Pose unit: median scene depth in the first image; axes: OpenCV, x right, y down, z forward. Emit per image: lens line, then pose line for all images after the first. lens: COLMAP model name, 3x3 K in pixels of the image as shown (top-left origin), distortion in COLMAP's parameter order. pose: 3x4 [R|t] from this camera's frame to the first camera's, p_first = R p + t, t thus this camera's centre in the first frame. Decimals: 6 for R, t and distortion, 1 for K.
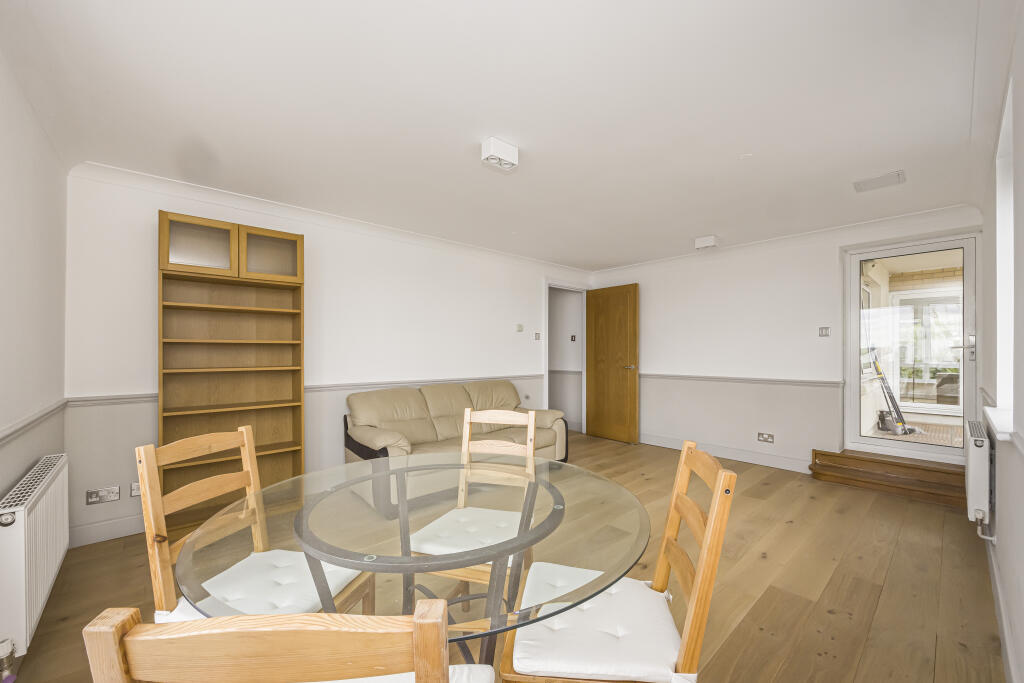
lens RADIAL K [[399.6, 0, 512.0], [0, 399.6, 341.5], [0, 0, 1]] dist [0.001161, 0.000003]
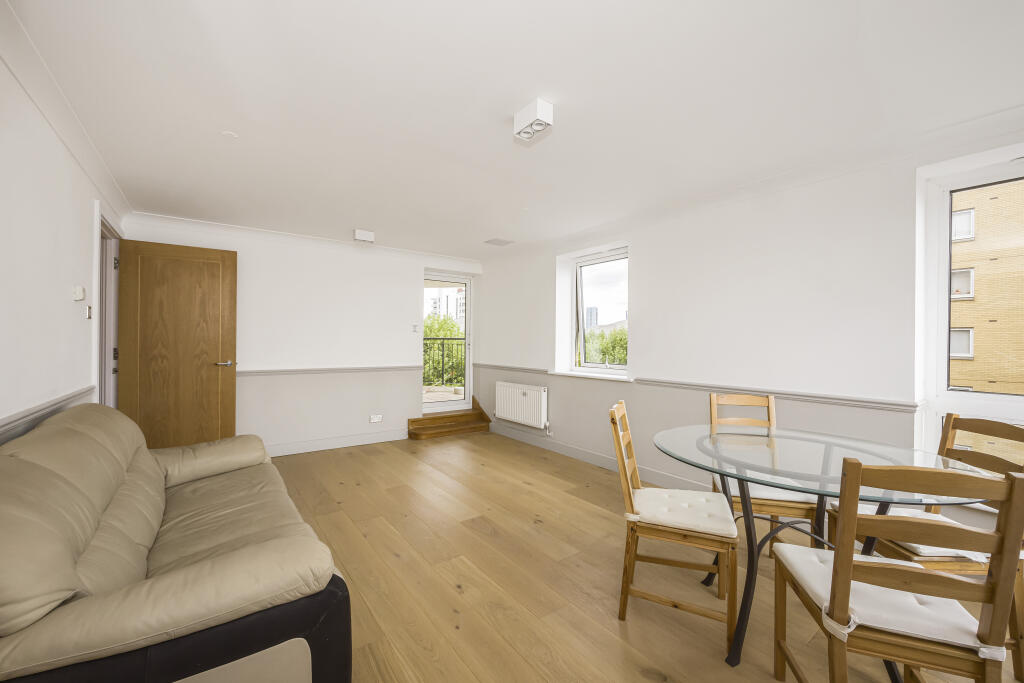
lens RADIAL K [[414.6, 0, 496.9], [0, 414.6, 342.7], [0, 0, 1]] dist [0.000877, 0.000031]
pose [[0.119005, -0.000596, 0.992894, -0.543086], [-0.037545, 0.999282, 0.005099, 0.003914], [-0.992184, -0.037885, 0.118897, 0.560766]]
